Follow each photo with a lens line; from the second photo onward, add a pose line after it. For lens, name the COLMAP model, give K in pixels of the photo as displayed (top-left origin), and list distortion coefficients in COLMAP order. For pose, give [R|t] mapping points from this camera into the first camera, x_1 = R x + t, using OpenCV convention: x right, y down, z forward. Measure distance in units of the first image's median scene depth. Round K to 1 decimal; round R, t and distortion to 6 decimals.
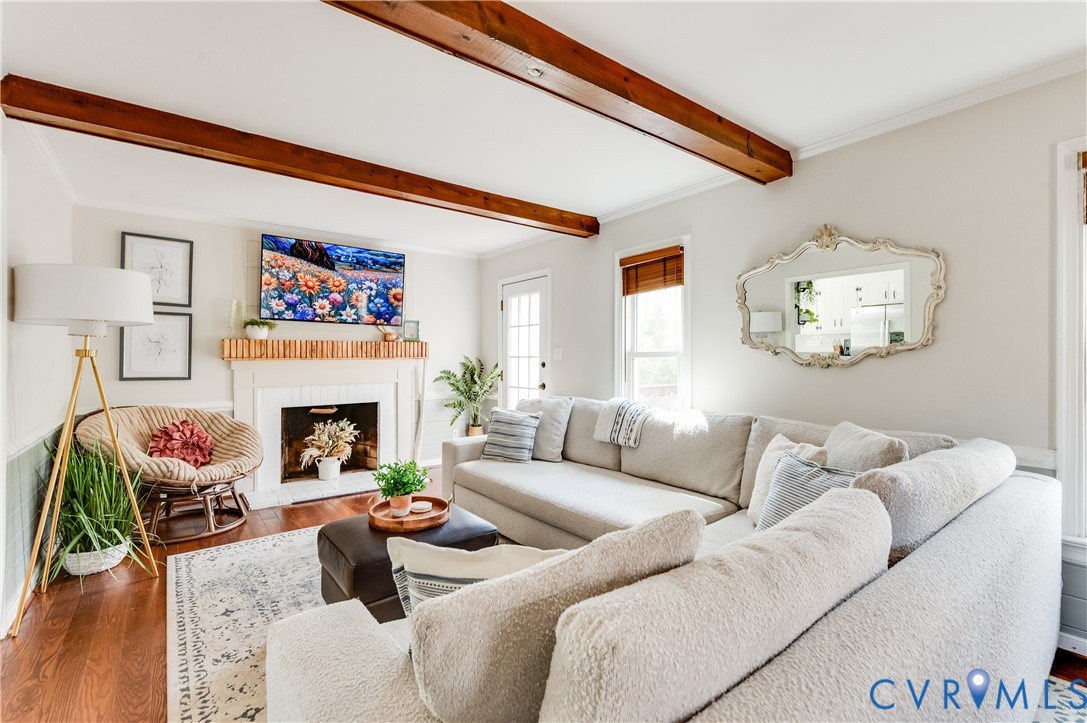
lens RADIAL K [[482.2, 0, 542.8], [0, 482.2, 346.3], [0, 0, 1]] dist [0.012989, -0.006210]
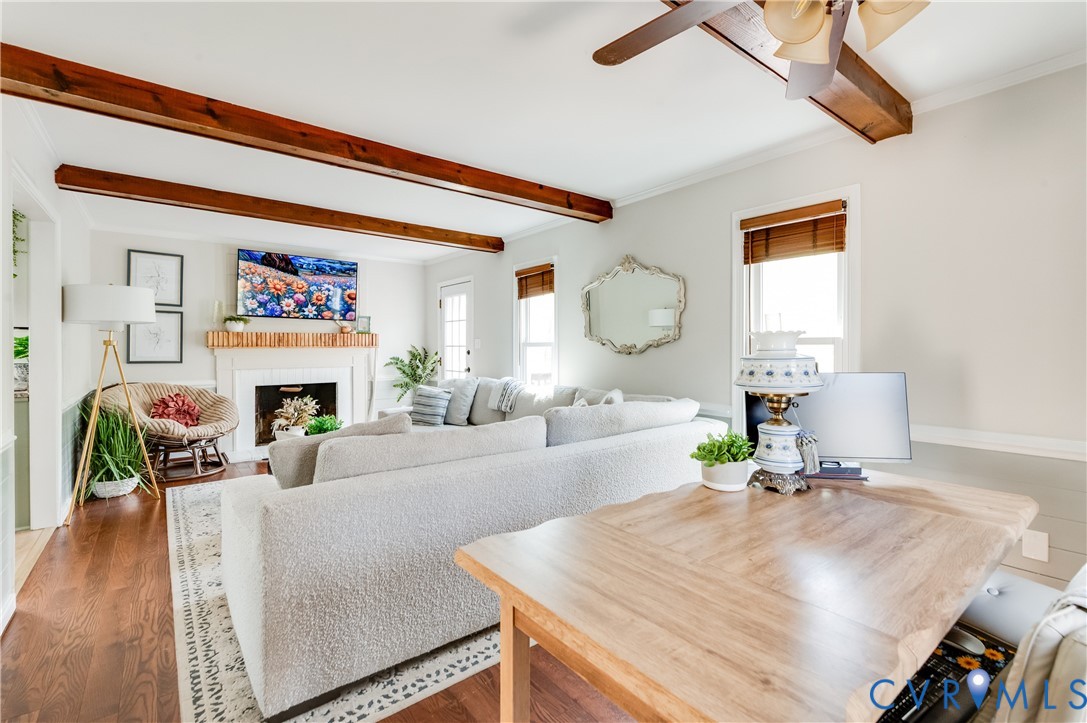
lens RADIAL K [[486.9, 0, 550.4], [0, 486.9, 341.6], [0, 0, 1]] dist [0.000548, -0.000412]
pose [[0.999819, 0.003501, 0.018703, 0.218066], [-0.003762, 0.999896, 0.013949, -0.008659], [-0.018652, -0.014017, 0.999728, -0.297827]]
